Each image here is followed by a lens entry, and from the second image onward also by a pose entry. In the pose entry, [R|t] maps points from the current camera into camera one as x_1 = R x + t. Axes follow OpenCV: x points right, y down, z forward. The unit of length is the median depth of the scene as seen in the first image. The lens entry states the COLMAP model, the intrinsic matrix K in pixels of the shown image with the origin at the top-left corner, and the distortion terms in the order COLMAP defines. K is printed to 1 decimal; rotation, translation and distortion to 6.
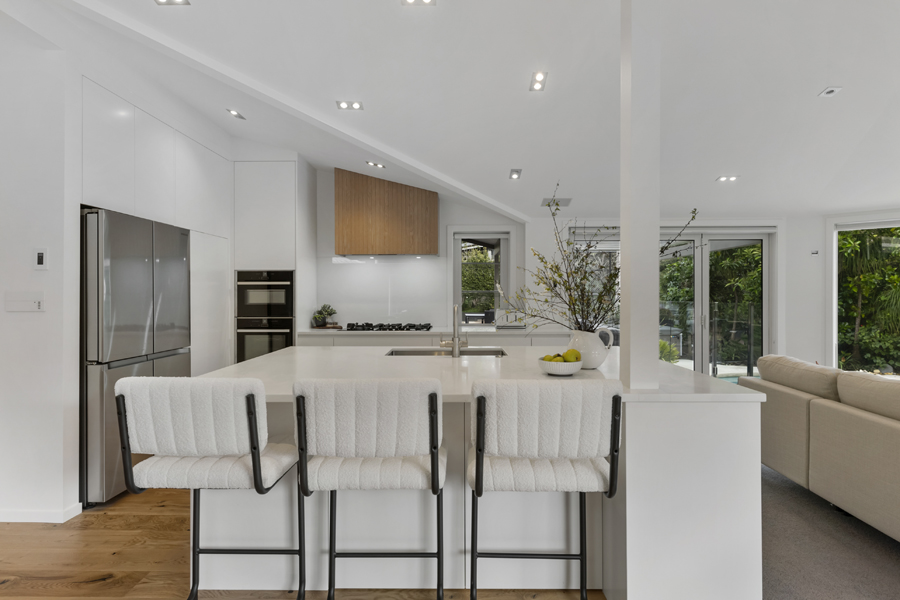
lens RADIAL K [[479.0, 0, 446.7], [0, 479.0, 295.6], [0, 0, 1]] dist [-0.005081, 0.000289]
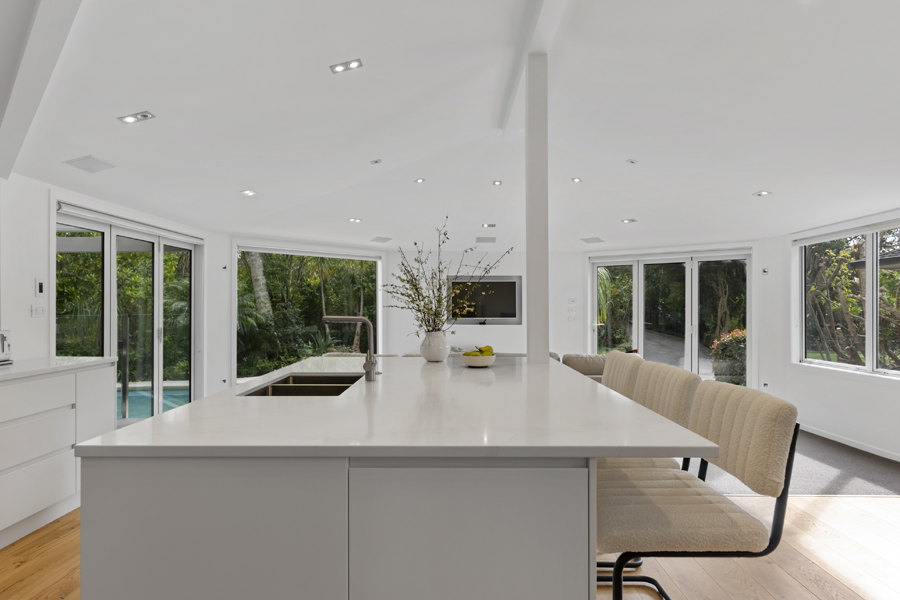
lens RADIAL K [[540.9, 0, 446.5], [0, 540.9, 302.1], [0, 0, 1]] dist [-0.003593, -0.000268]
pose [[-0.011672, 0.007145, 0.999906, -0.488042], [0.007079, 0.999950, -0.007063, 0.003546], [-0.999907, 0.006996, -0.011722, 0.486653]]
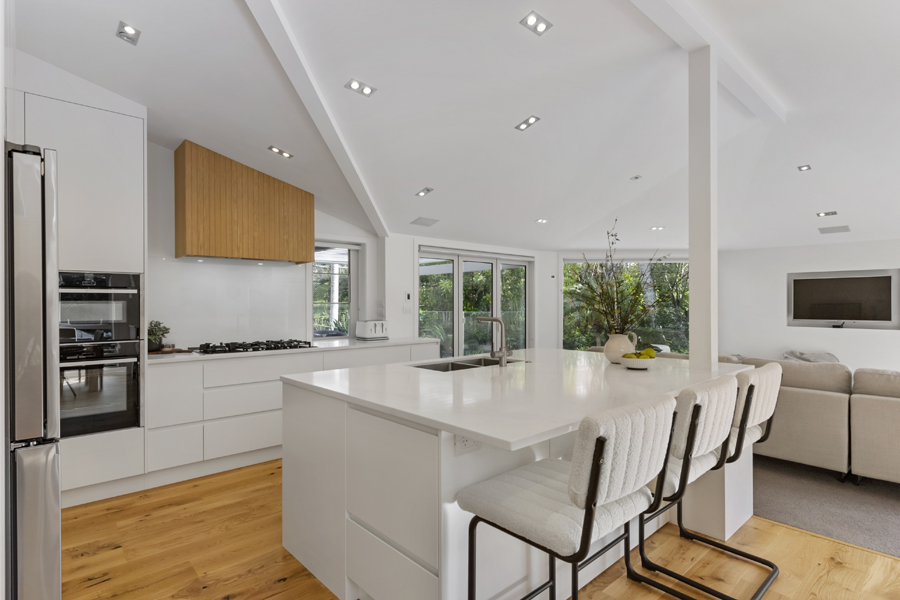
lens RADIAL K [[459.4, 0, 446.2], [0, 459.4, 305.2], [0, 0, 1]] dist [0.003644, 0.000812]
pose [[0.731743, -0.003419, 0.681572, -0.423180], [0.006004, 0.999981, -0.001429, -0.002274], [-0.681554, 0.005138, 0.731750, 0.187237]]
